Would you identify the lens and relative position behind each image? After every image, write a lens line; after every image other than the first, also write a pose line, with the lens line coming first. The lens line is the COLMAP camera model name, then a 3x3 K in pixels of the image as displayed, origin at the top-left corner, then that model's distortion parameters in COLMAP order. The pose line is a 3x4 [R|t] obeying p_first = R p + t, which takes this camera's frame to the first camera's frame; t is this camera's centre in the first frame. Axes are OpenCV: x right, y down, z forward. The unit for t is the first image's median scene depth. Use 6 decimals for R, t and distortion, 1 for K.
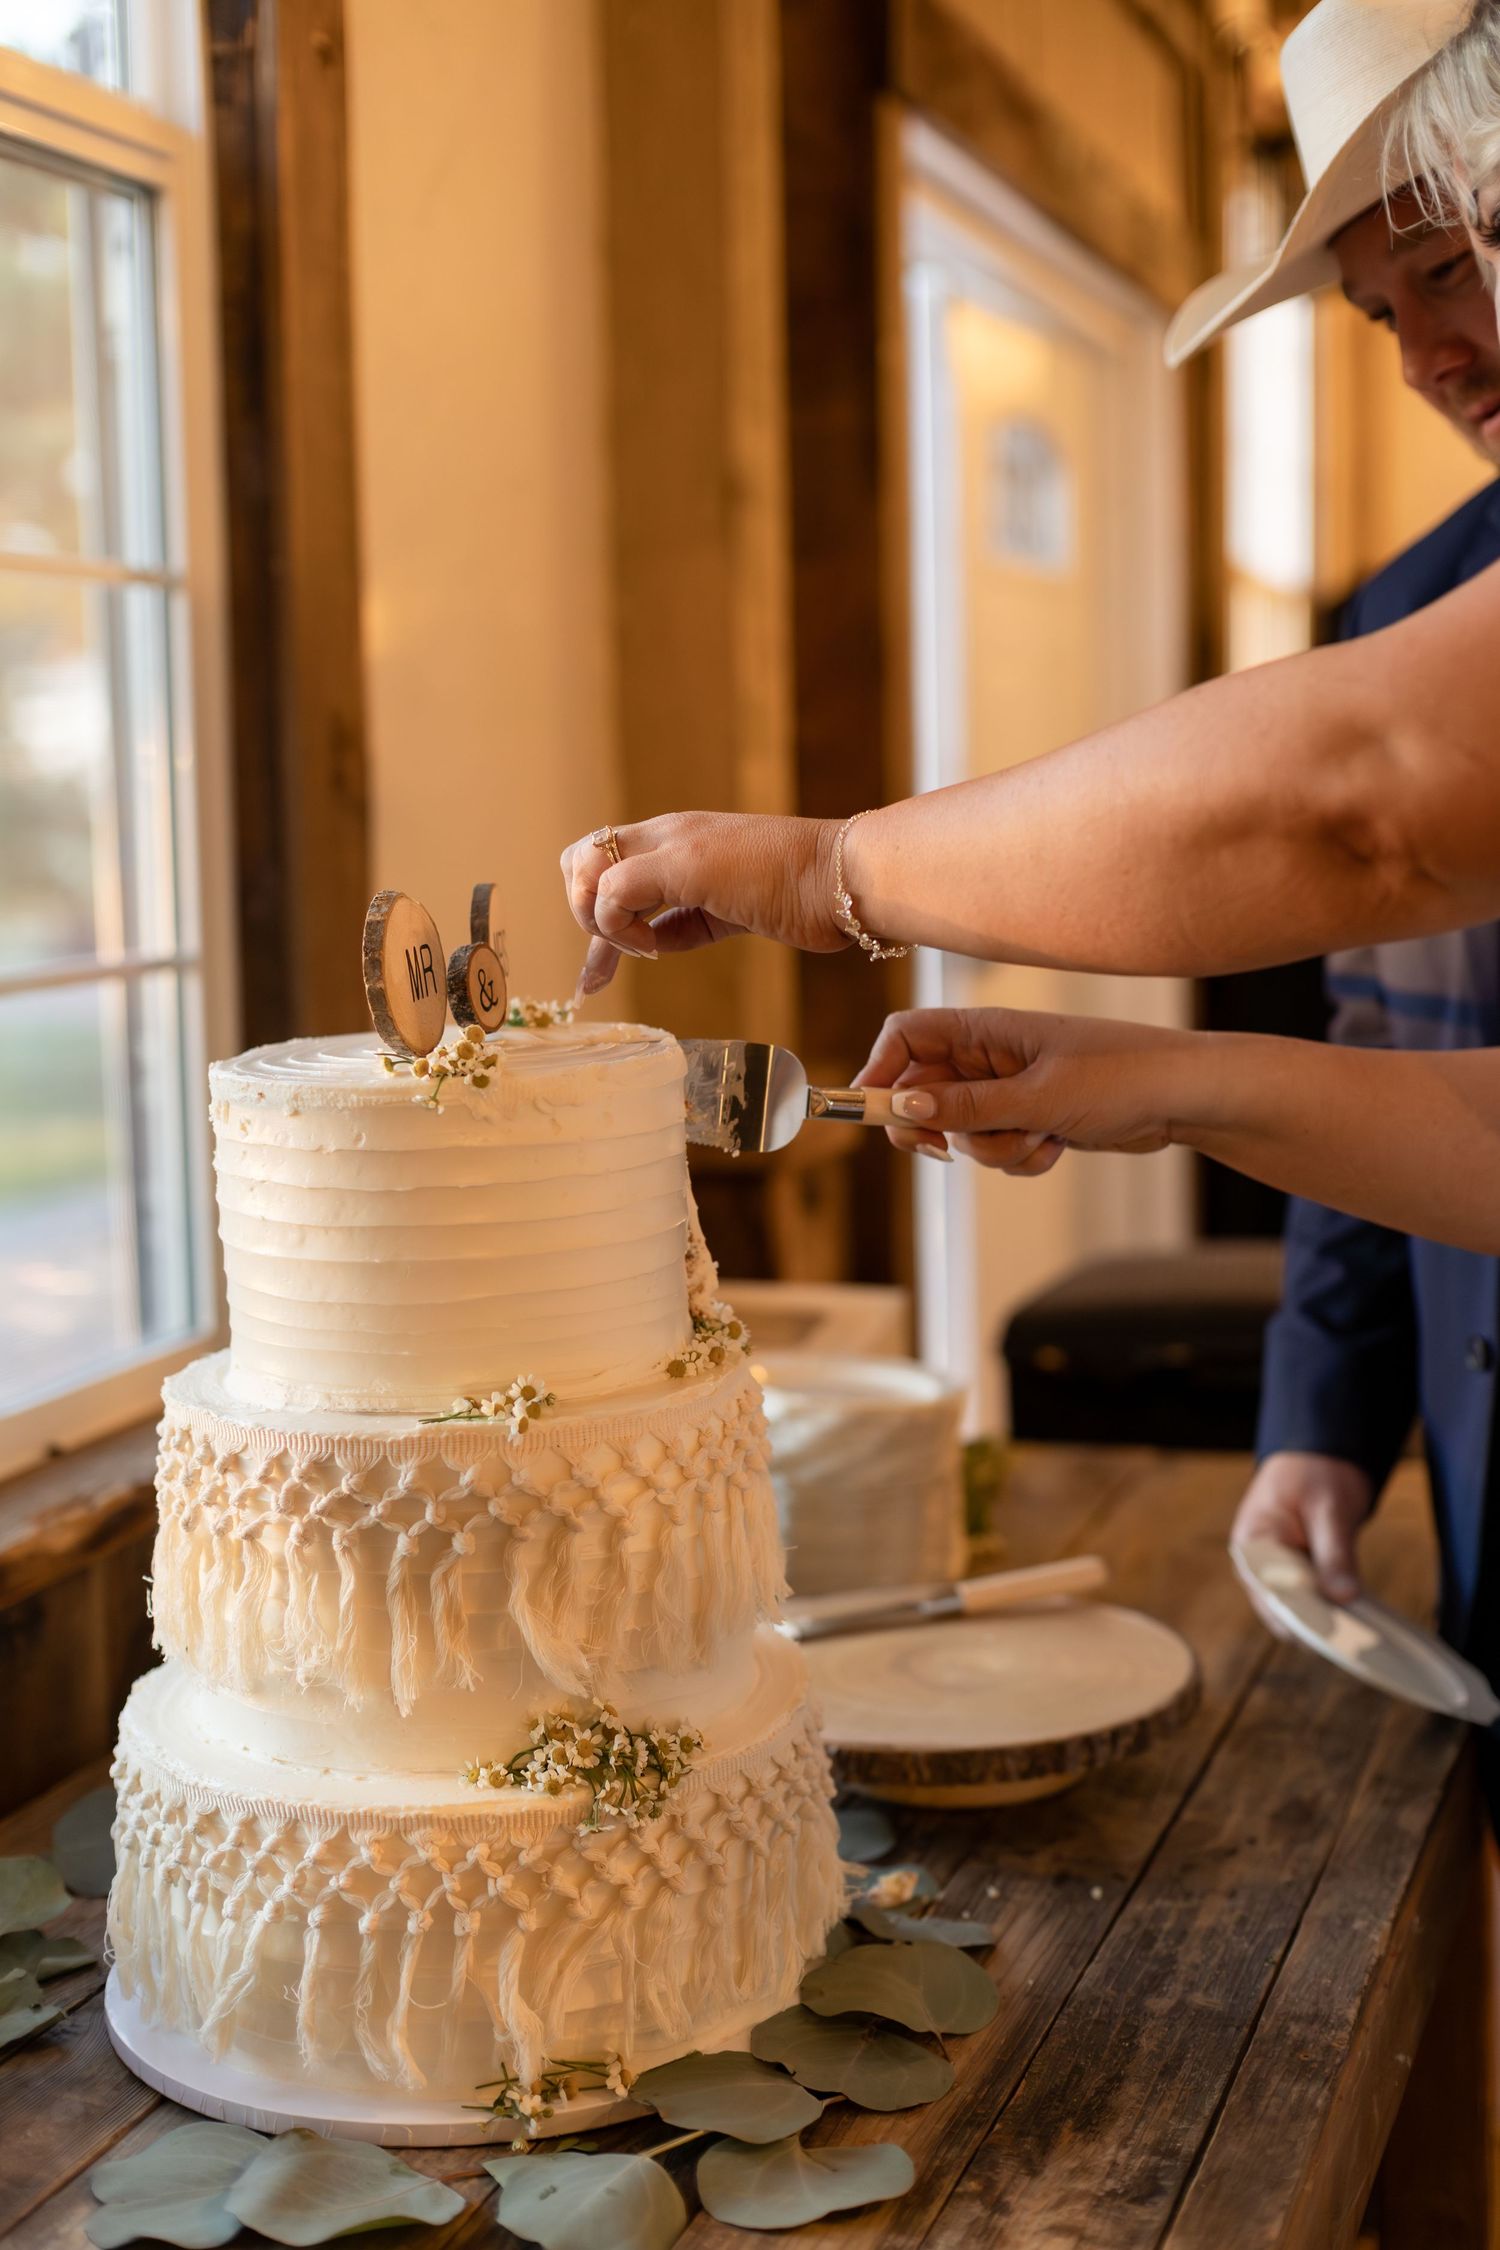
lens RADIAL K [[2994.9, 0, 750.0], [0, 2994.9, 1125.0], [0, 0, 1]] dist [0.003710, -0.036811]
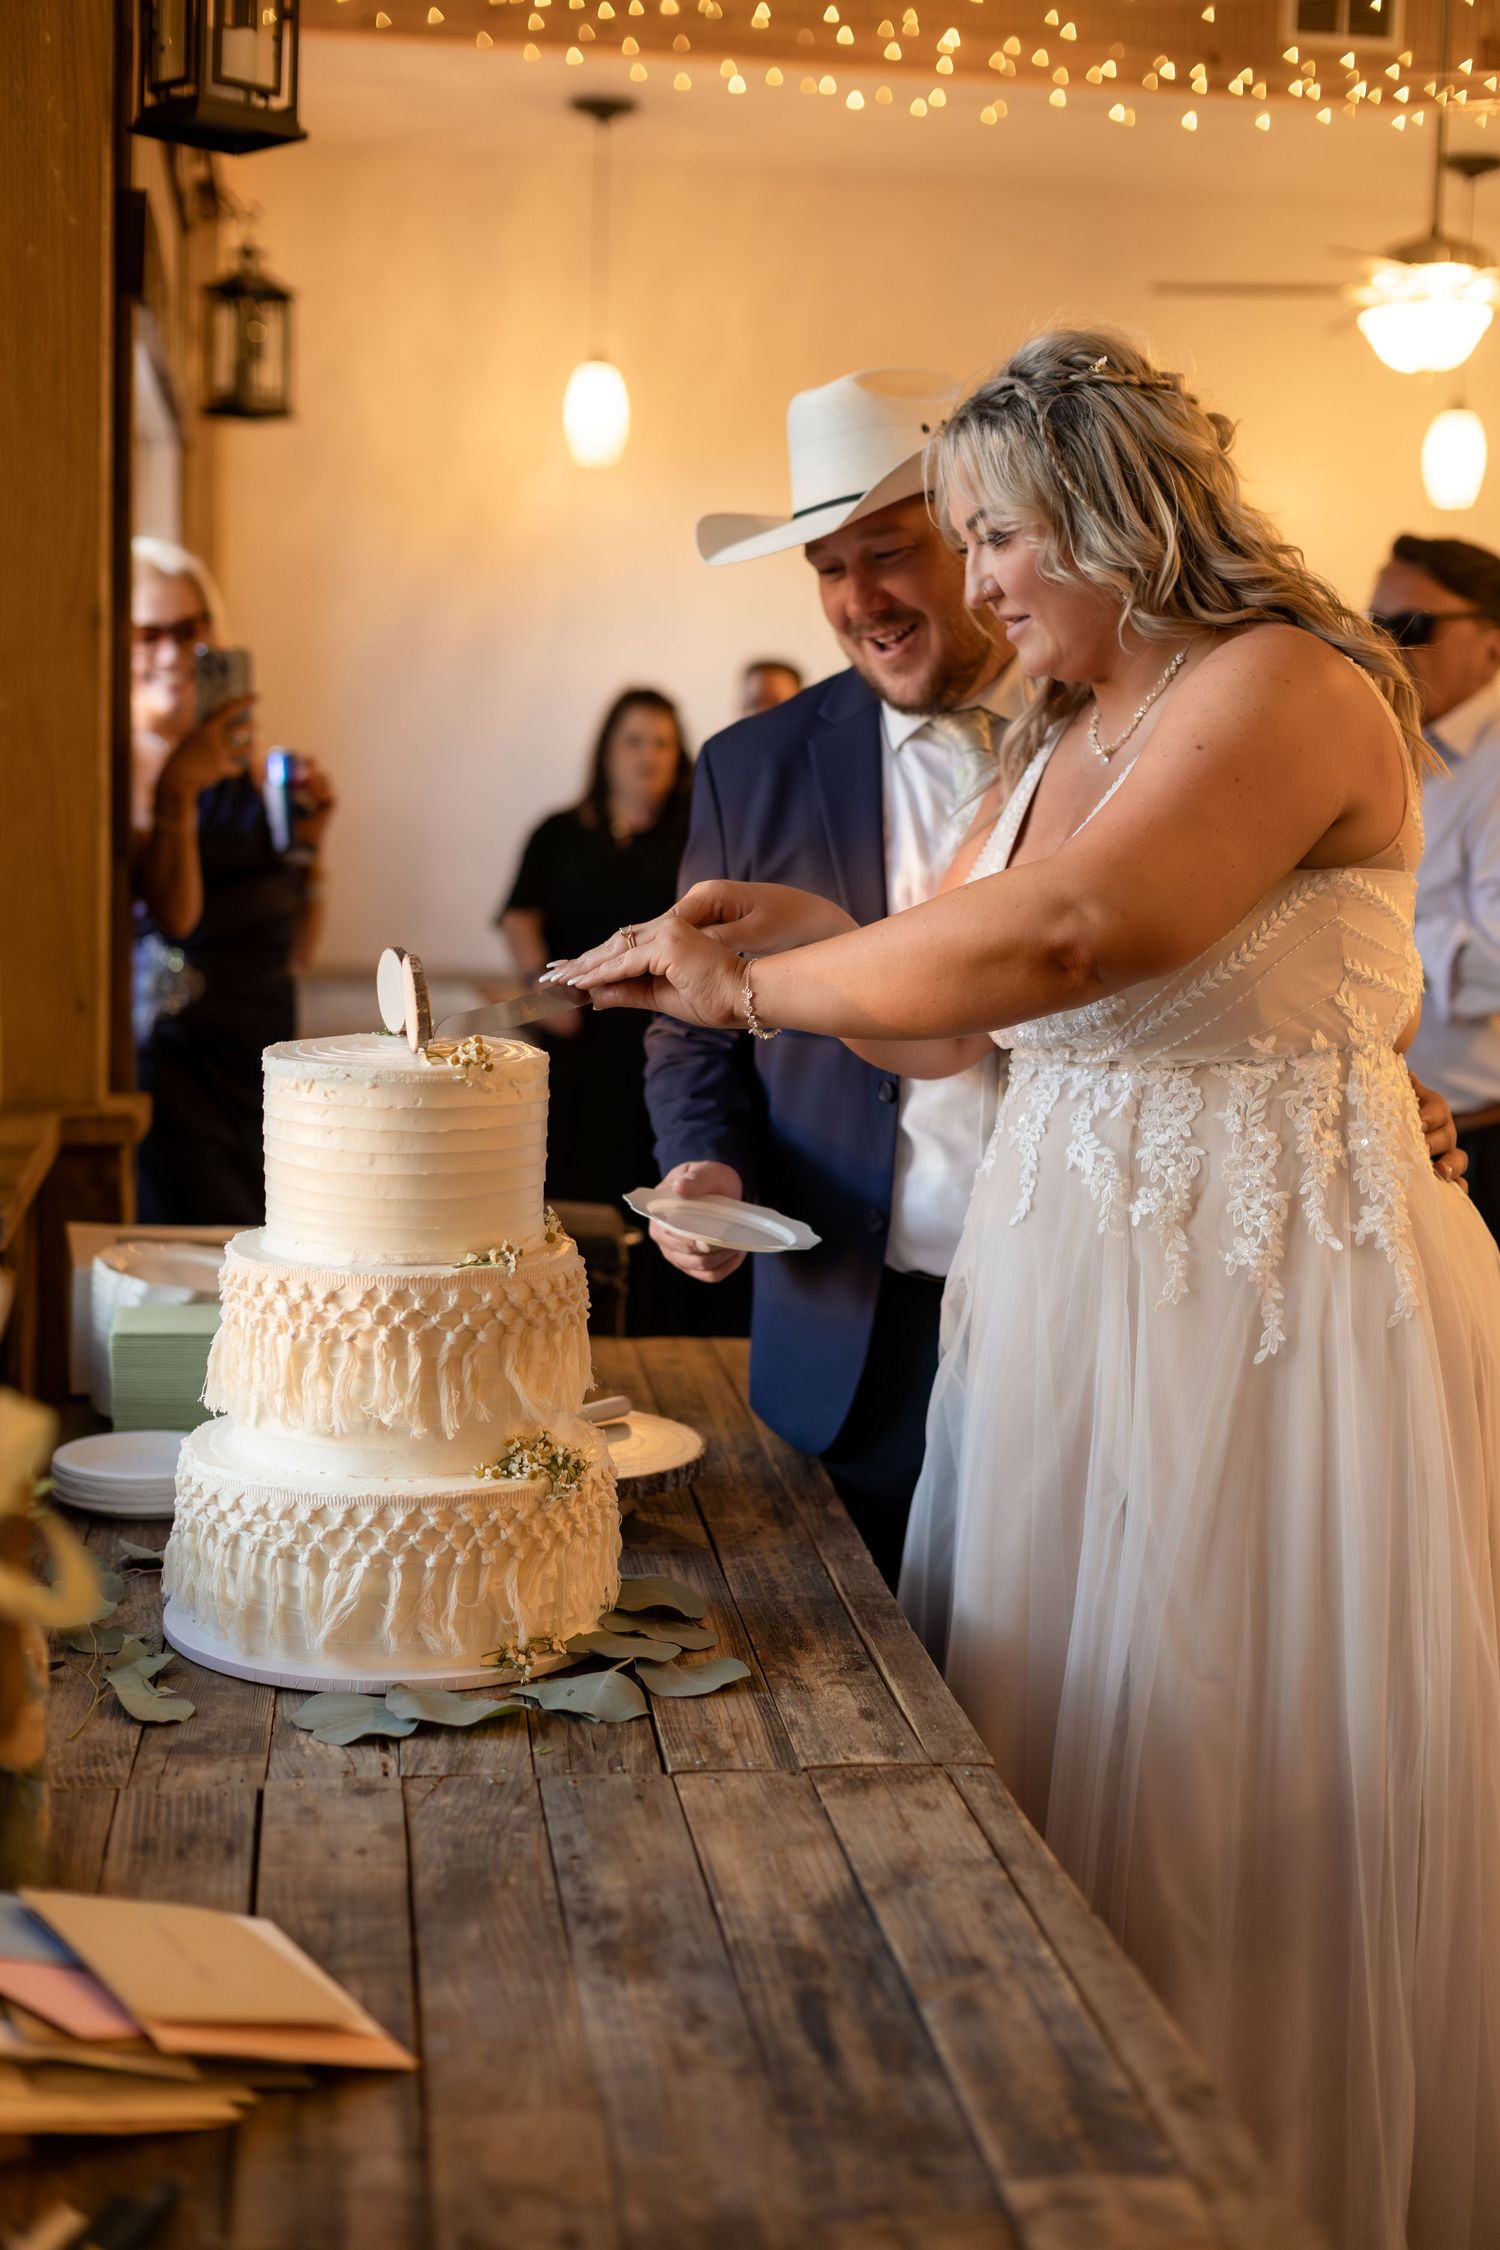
lens RADIAL K [[2994.9, 0, 750.0], [0, 2994.9, 1125.0], [0, 0, 1]] dist [0.003710, -0.036811]
pose [[0.888964, -0.003672, 0.457963, -0.743773], [0.005538, 0.999981, -0.002731, 0.023693], [-0.457944, 0.004964, 0.888967, -0.597124]]
